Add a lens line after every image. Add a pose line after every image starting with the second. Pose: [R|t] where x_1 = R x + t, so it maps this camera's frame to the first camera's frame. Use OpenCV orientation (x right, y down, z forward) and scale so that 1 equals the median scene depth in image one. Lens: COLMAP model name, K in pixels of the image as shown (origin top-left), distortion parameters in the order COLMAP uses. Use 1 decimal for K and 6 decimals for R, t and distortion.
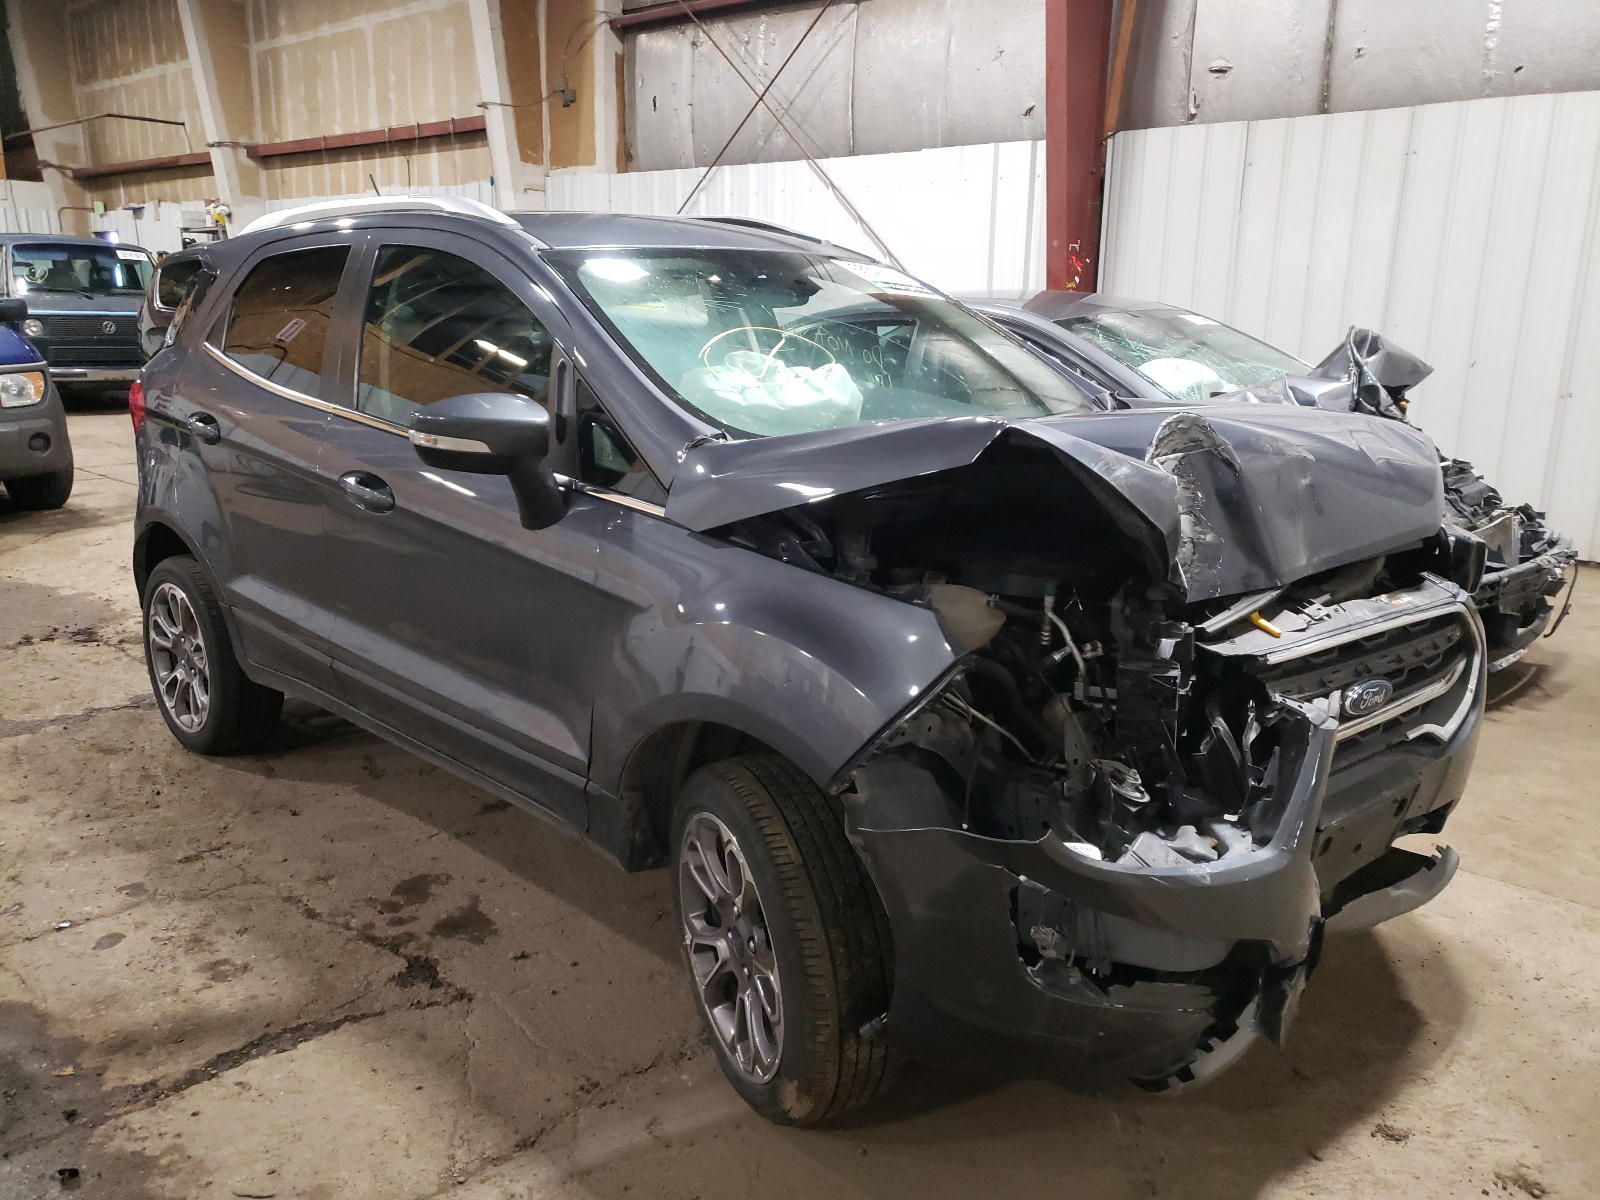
lens RADIAL K [[1220.5, 0, 799.6], [0, 1220.5, 593.6], [0, 0, 1]] dist [0.059274, -0.010059]
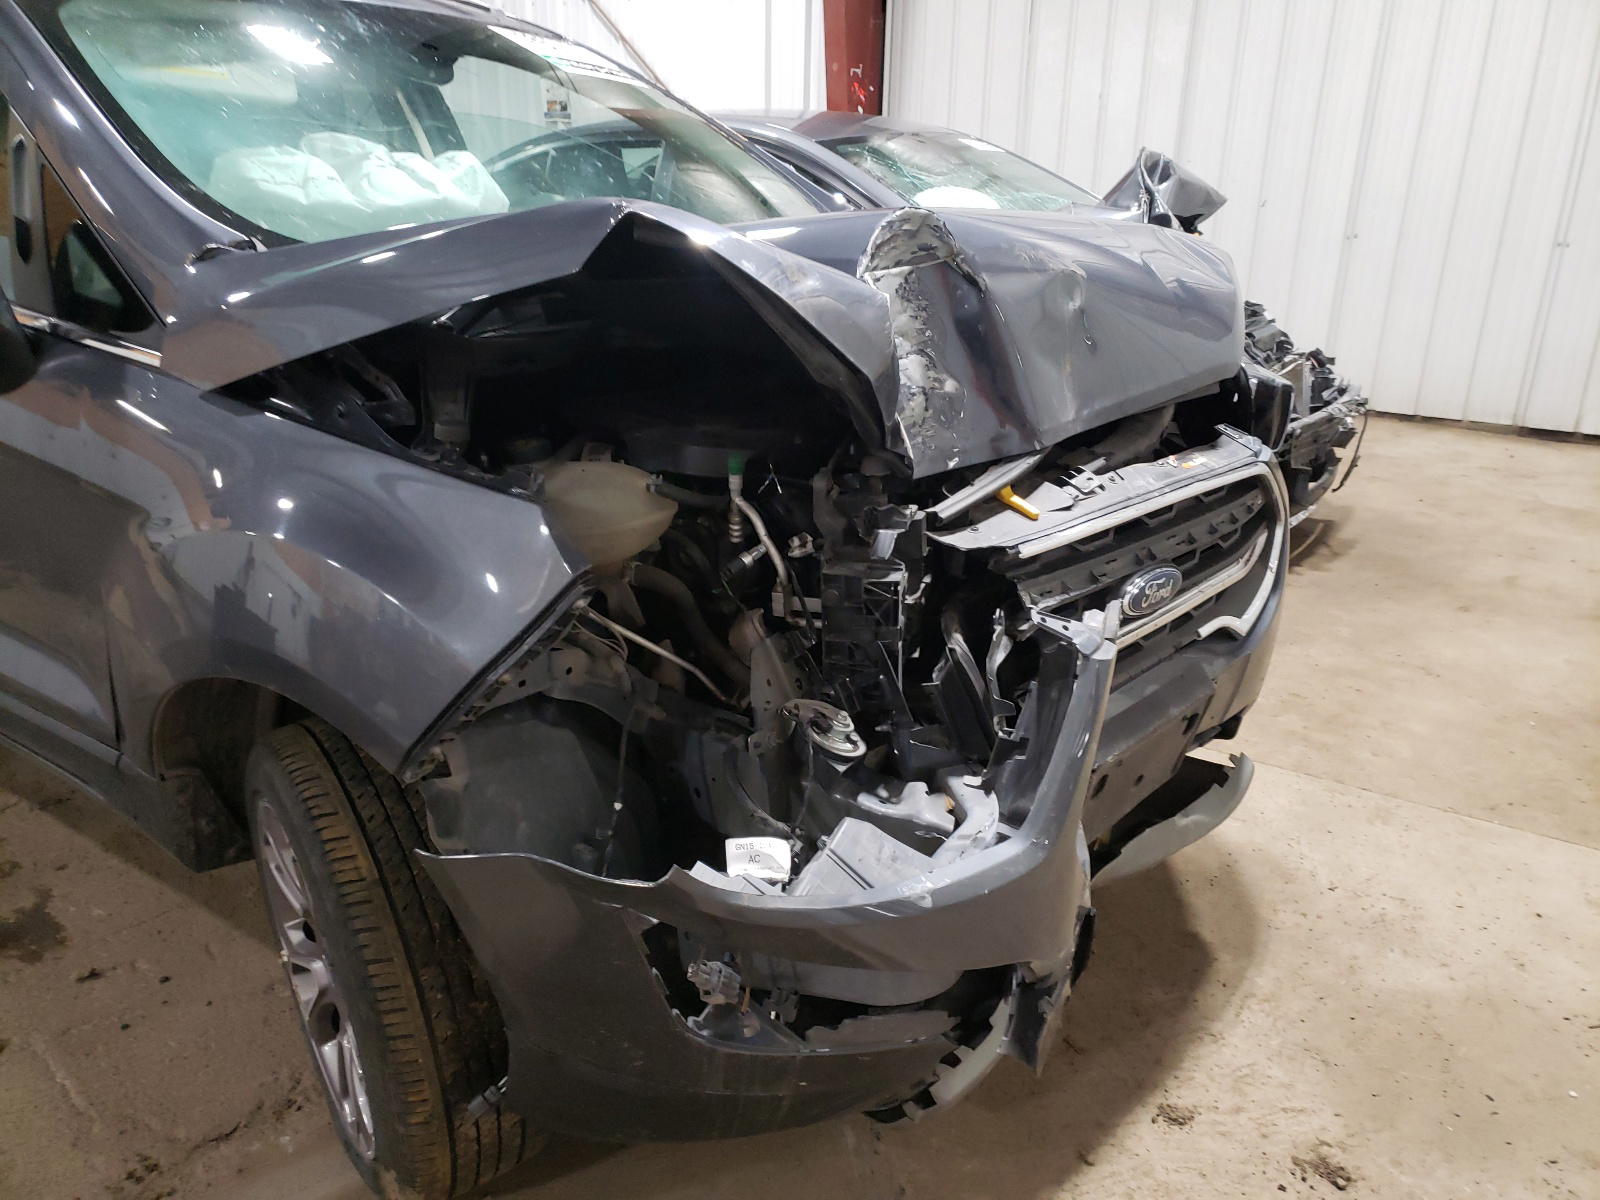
lens RADIAL K [[1220.5, 0, 802.3], [0, 1220.5, 607.5], [0, 0, 1]] dist [0.059274, -0.010059]
pose [[0.988407, -0.049457, 0.143545, 0.129658], [0.032400, 0.992386, 0.118826, -0.003979], [-0.148329, -0.112798, 0.982484, 0.270455]]
